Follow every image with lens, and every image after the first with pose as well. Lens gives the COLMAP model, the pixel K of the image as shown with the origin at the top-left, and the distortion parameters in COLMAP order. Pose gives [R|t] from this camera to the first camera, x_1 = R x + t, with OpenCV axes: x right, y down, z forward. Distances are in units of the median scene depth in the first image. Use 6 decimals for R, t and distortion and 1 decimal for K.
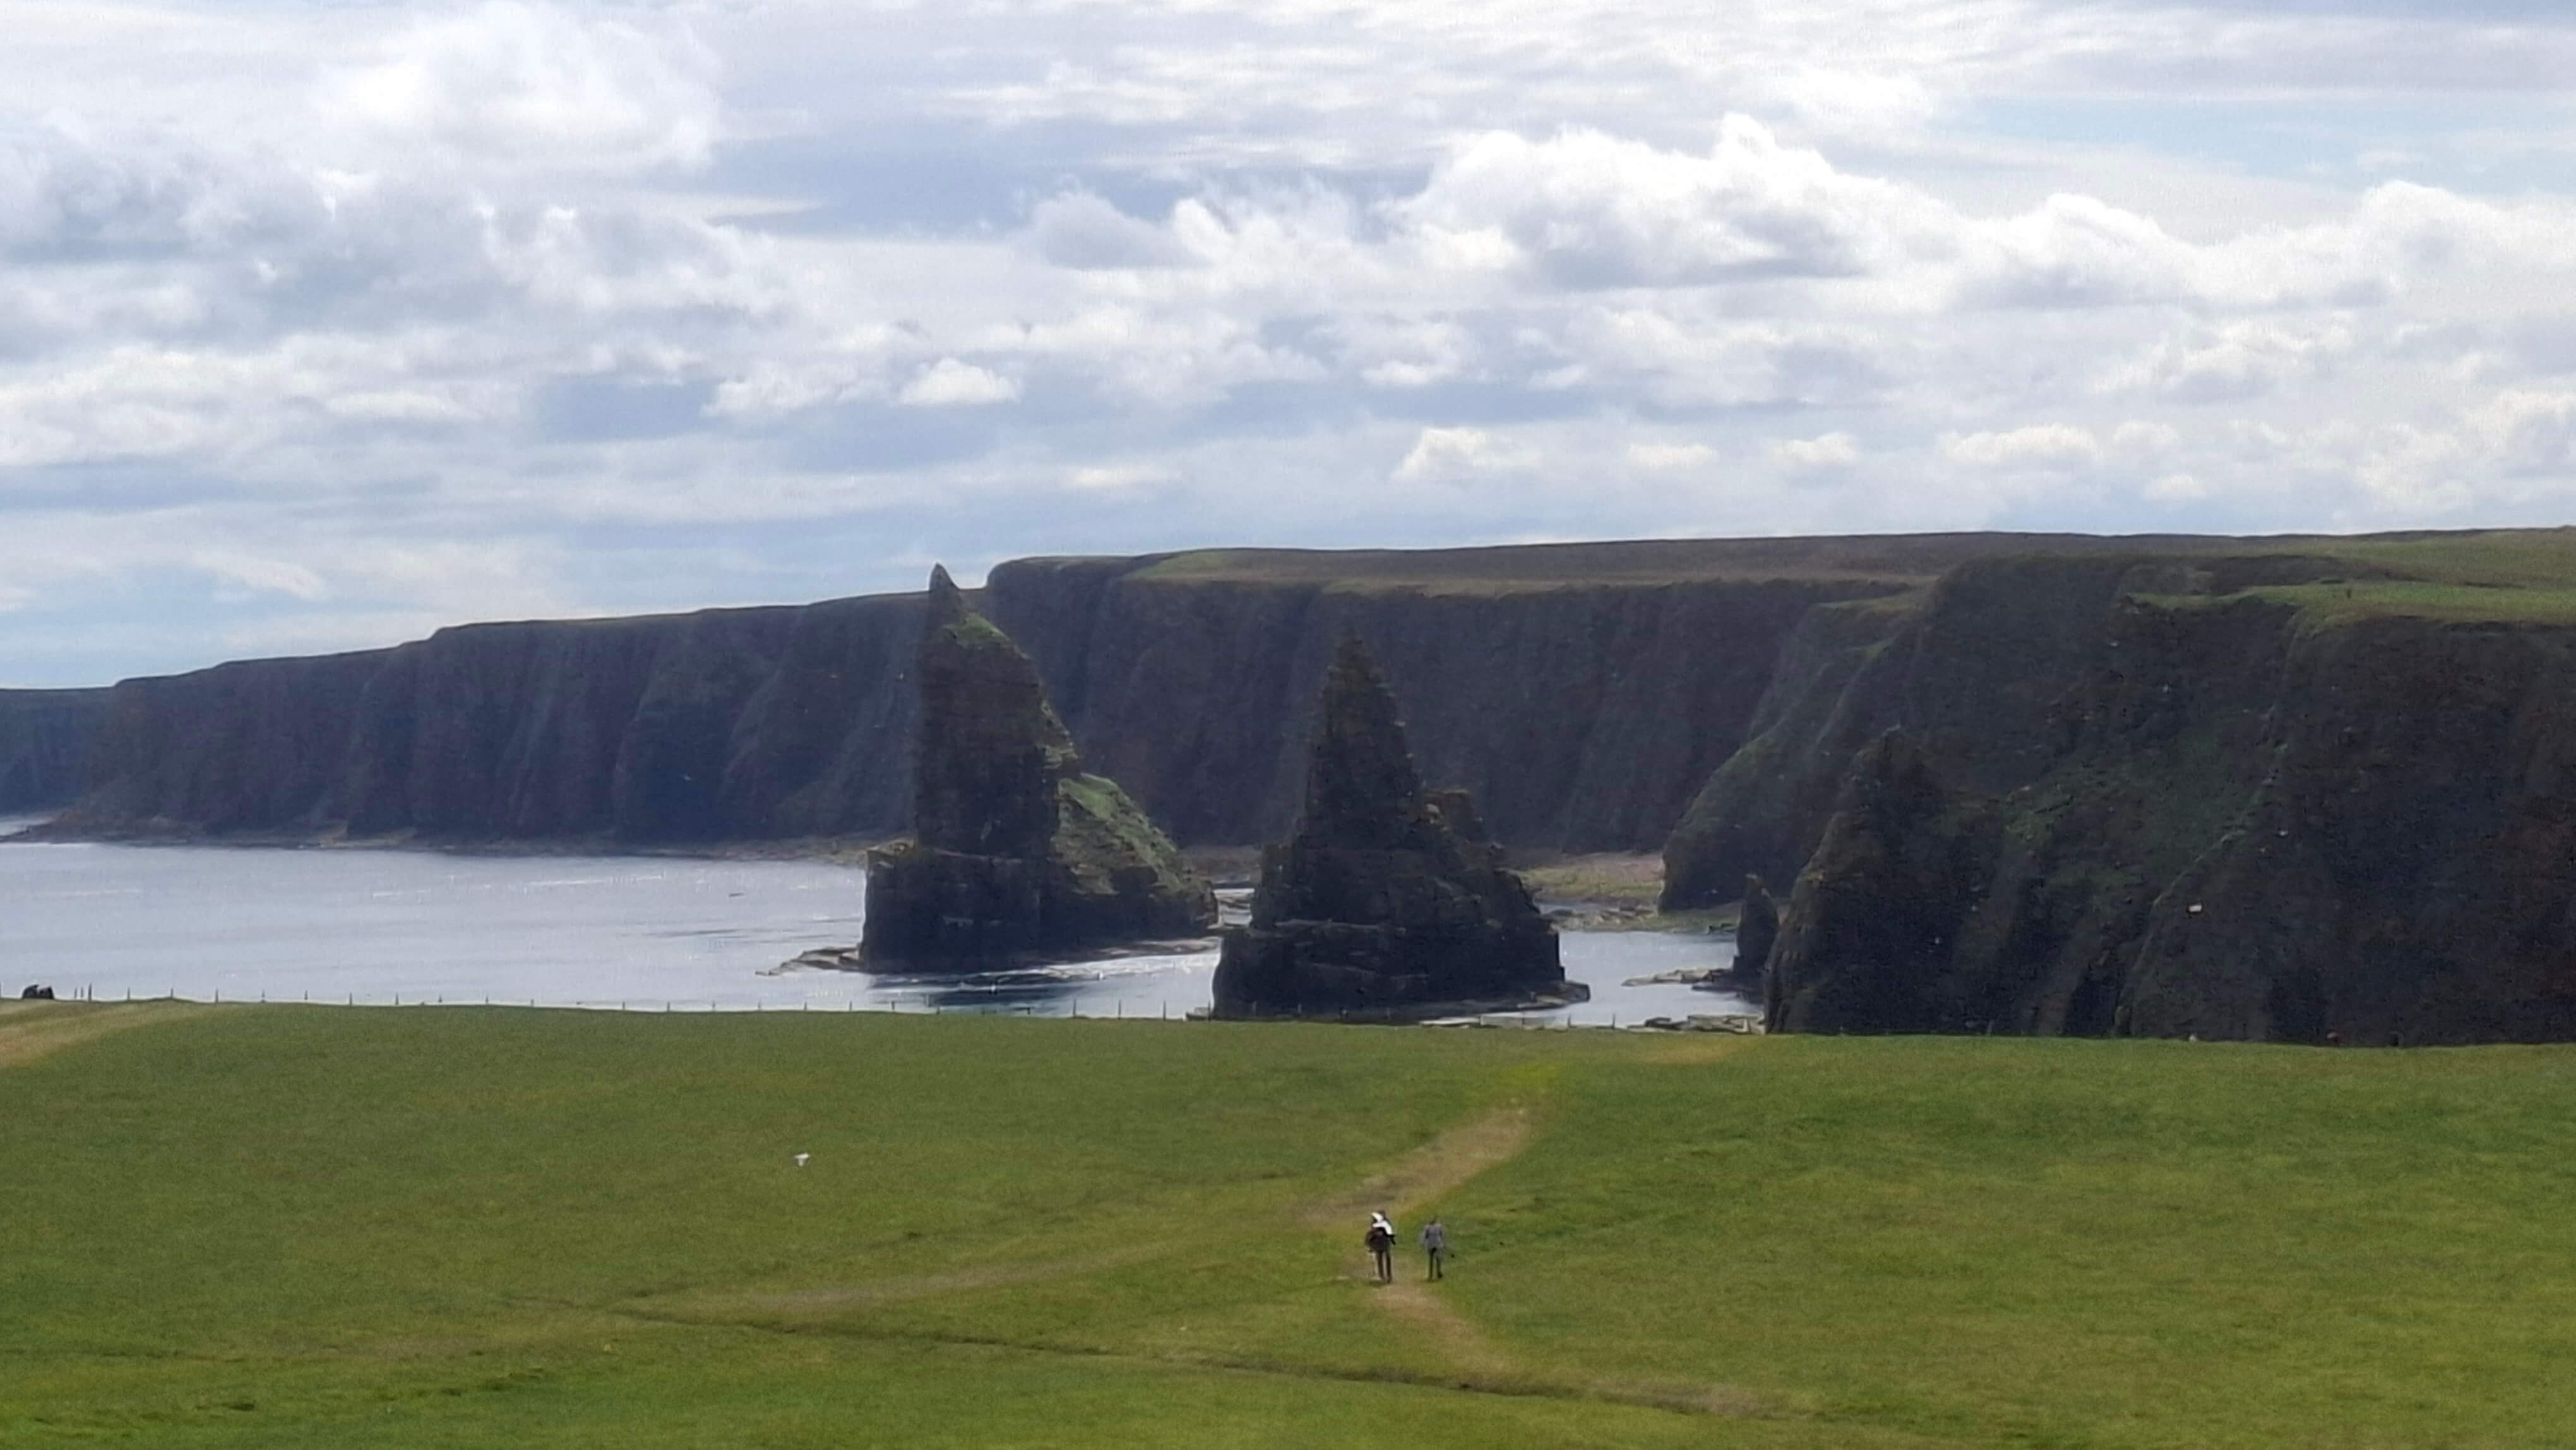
lens RADIAL K [[6319.5, 0, 1288.0], [0, 6319.5, 725.0], [0, 0, 1]] dist [0.080287, 0.775676]
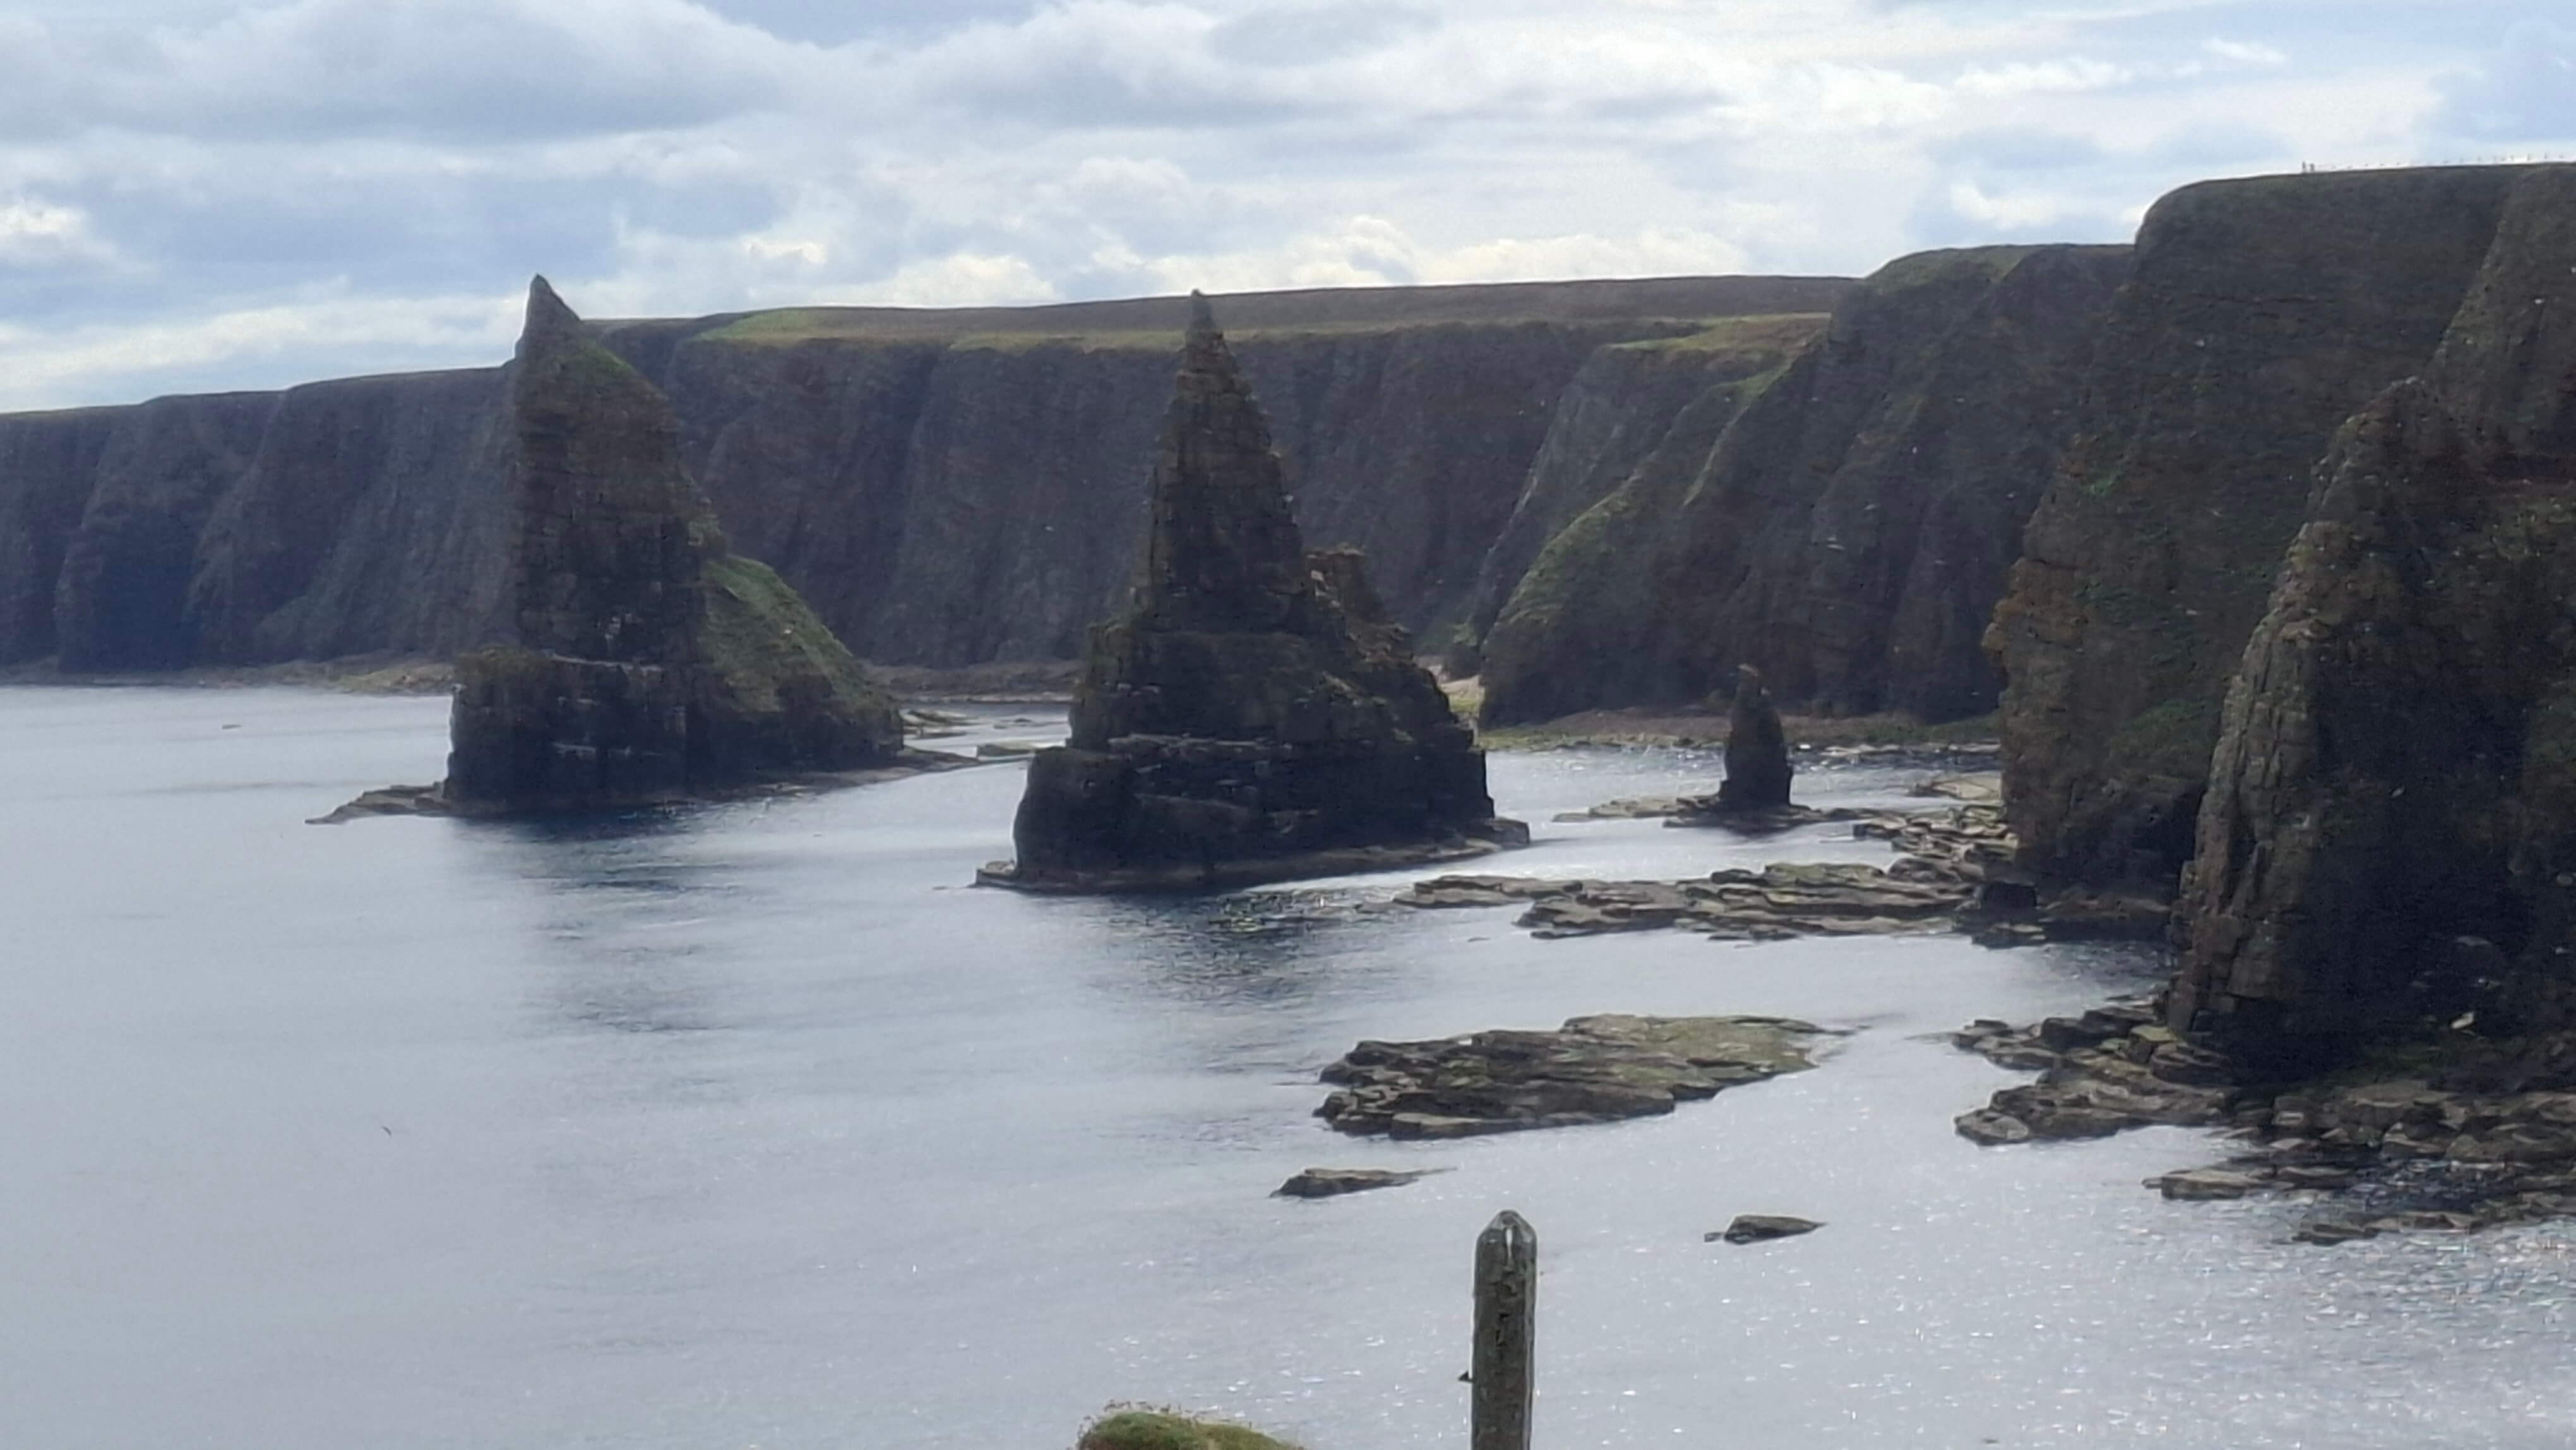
lens RADIAL K [[6319.5, 0, 1288.0], [0, 6319.5, 725.0], [0, 0, 1]] dist [0.080287, 0.775676]
pose [[0.995645, -0.011969, 0.092451, -0.037343], [0.009646, 0.999627, 0.025535, 0.009726], [-0.092722, -0.024532, 0.995390, 0.244749]]
